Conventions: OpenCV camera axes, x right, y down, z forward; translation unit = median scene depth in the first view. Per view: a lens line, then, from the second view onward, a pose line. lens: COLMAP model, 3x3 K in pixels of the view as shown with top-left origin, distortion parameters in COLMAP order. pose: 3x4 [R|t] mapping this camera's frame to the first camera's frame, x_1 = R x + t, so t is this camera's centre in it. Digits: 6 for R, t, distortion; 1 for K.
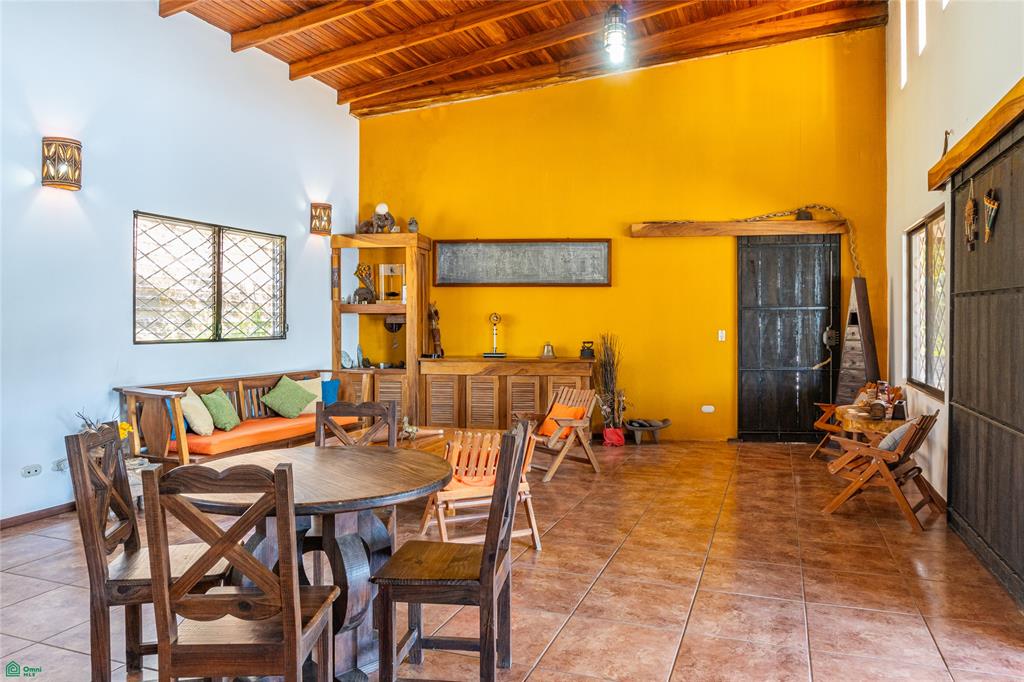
lens RADIAL K [[723.0, 0, 534.3], [0, 723.0, 324.6], [0, 0, 1]] dist [-0.008566, 0.001320]
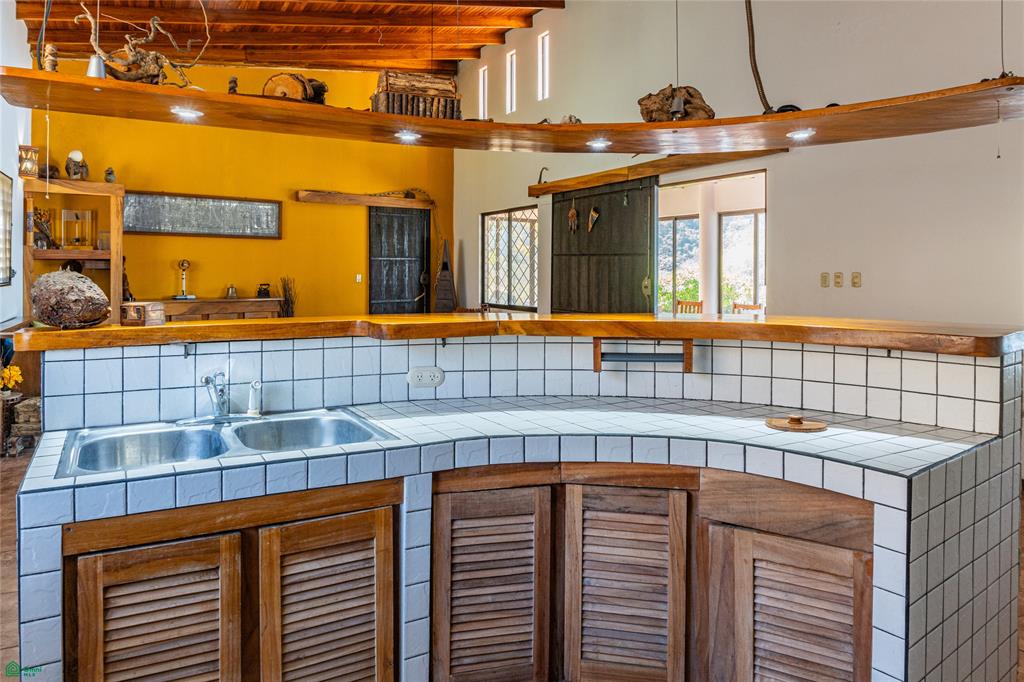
lens RADIAL K [[725.9, 0, 517.0], [0, 725.9, 282.9], [0, 0, 1]] dist [-0.009746, -0.003160]
pose [[0.676383, -0.013140, 0.736433, -0.551253], [-0.000015, 0.999841, 0.017854, -0.000304], [-0.736550, -0.012087, 0.676275, -0.146662]]
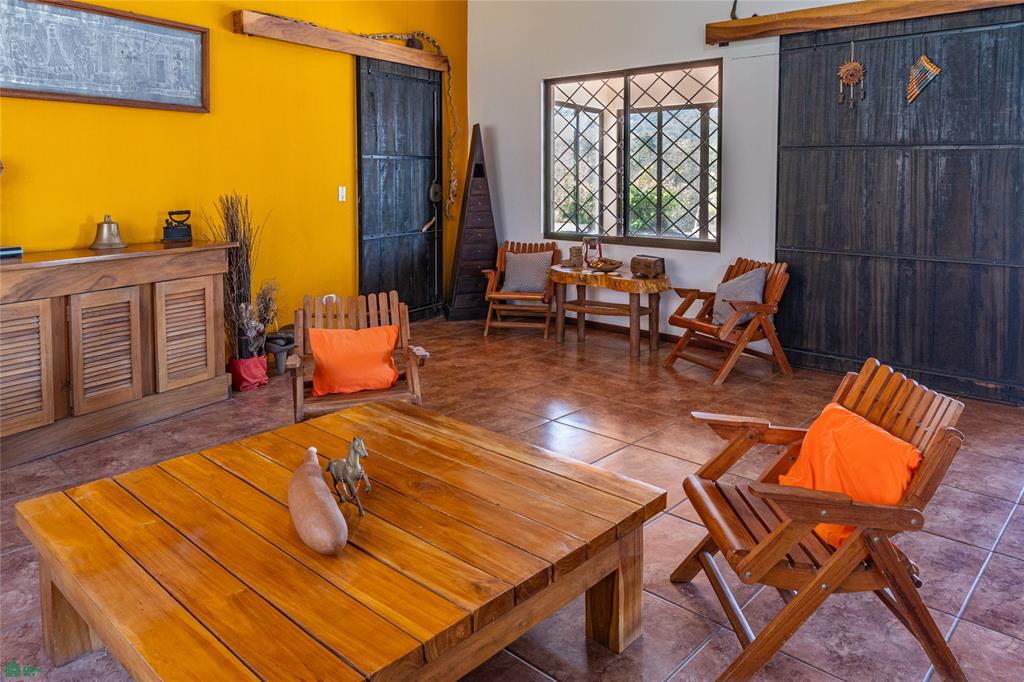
lens RADIAL K [[725.9, 0, 514.8], [0, 725.9, 212.2], [0, 0, 1]] dist [-0.009746, -0.003160]
pose [[0.406115, -0.049137, 0.912500, -0.329033], [0.006037, 0.998676, 0.051091, -0.002316], [-0.913802, -0.015240, 0.405874, 0.557187]]
